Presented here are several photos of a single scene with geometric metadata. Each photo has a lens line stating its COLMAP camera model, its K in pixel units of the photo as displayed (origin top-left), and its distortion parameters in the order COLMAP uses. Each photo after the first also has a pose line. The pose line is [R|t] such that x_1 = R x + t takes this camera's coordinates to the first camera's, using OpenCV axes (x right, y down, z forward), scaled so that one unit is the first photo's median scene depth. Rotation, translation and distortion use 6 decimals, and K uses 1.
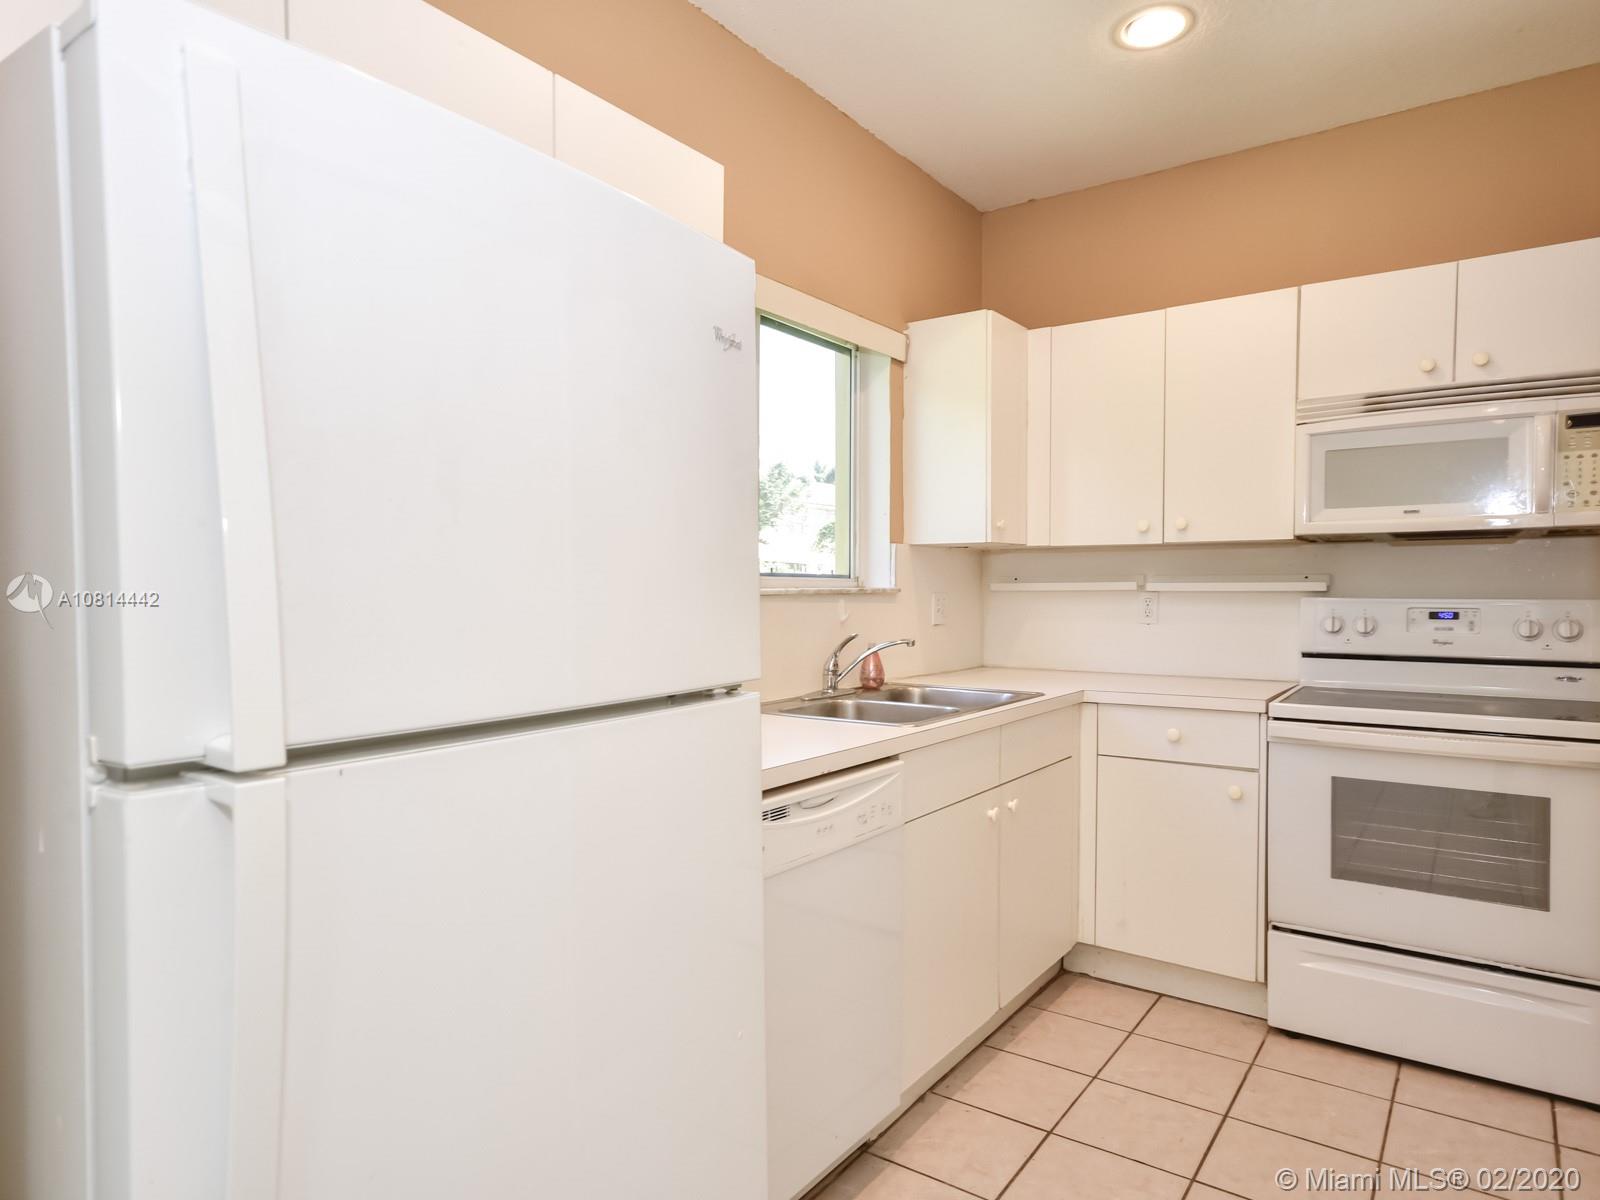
lens RADIAL K [[989.8, 0, 798.2], [0, 989.8, 620.7], [0, 0, 1]] dist [0.004127, 0.002340]
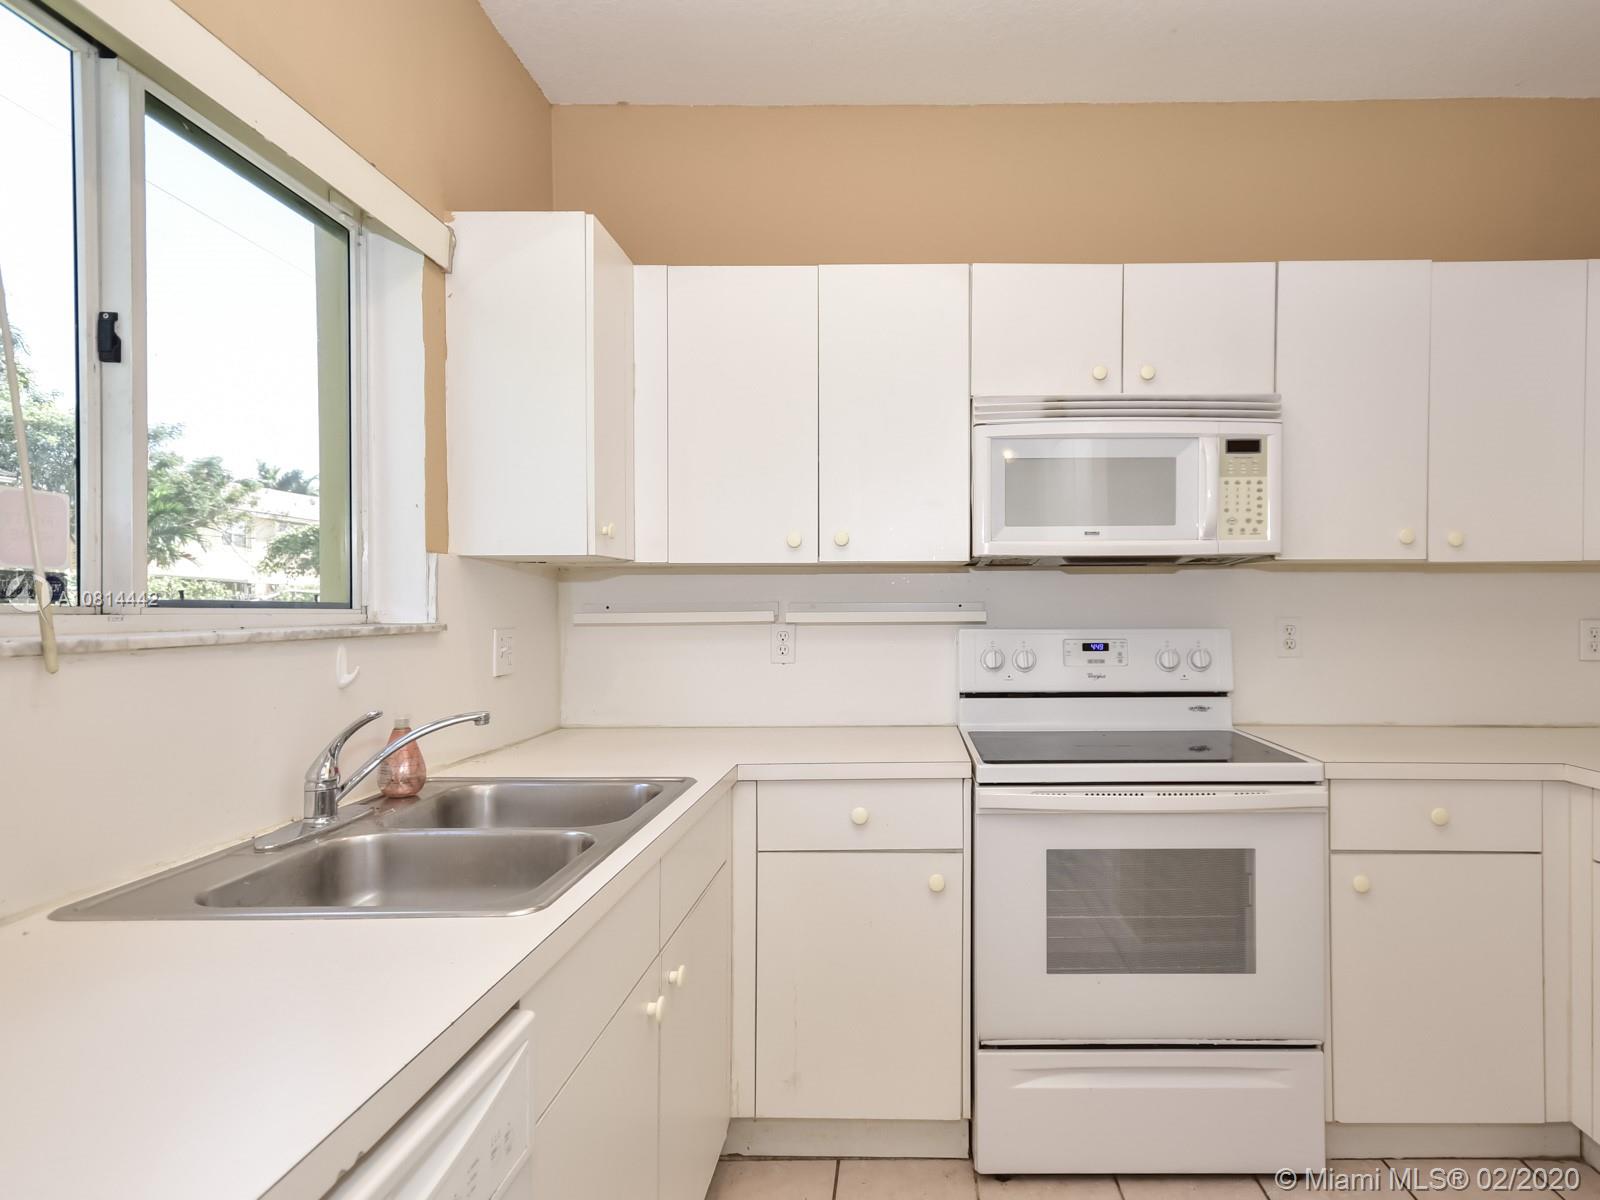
lens RADIAL K [[784.3, 0, 803.7], [0, 784.3, 608.5], [0, 0, 1]] dist [0.012517, 0.000834]
pose [[0.812292, -0.005448, 0.583225, -0.003976], [0.023539, 0.999448, -0.023449, -0.027721], [-0.582776, 0.032776, 0.811972, 0.501595]]
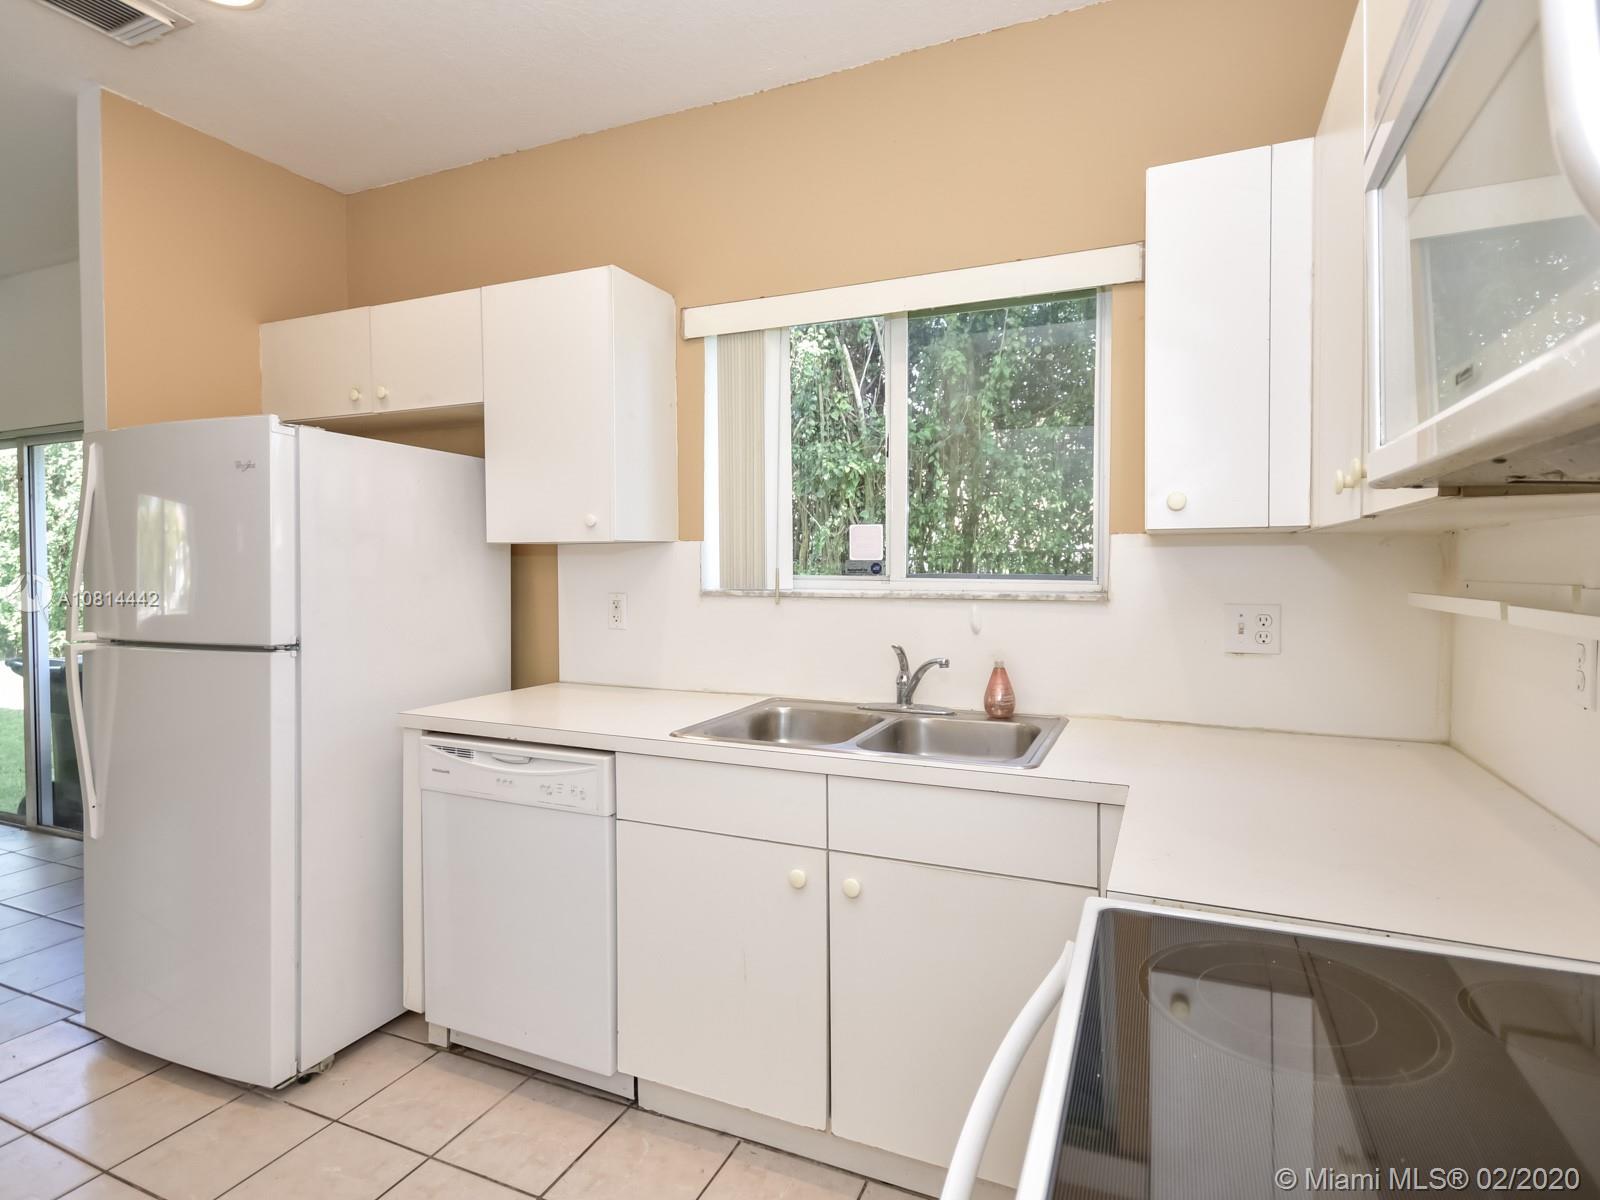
lens RADIAL K [[831.0, 0, 803.3], [0, 831.0, 595.5], [0, 0, 1]] dist [-0.001567, -0.000120]
pose [[0.198576, 0.033415, -0.979516, 0.747080], [-0.033344, 0.999070, 0.027322, -0.047211], [0.979518, 0.027236, 0.199506, 0.750545]]
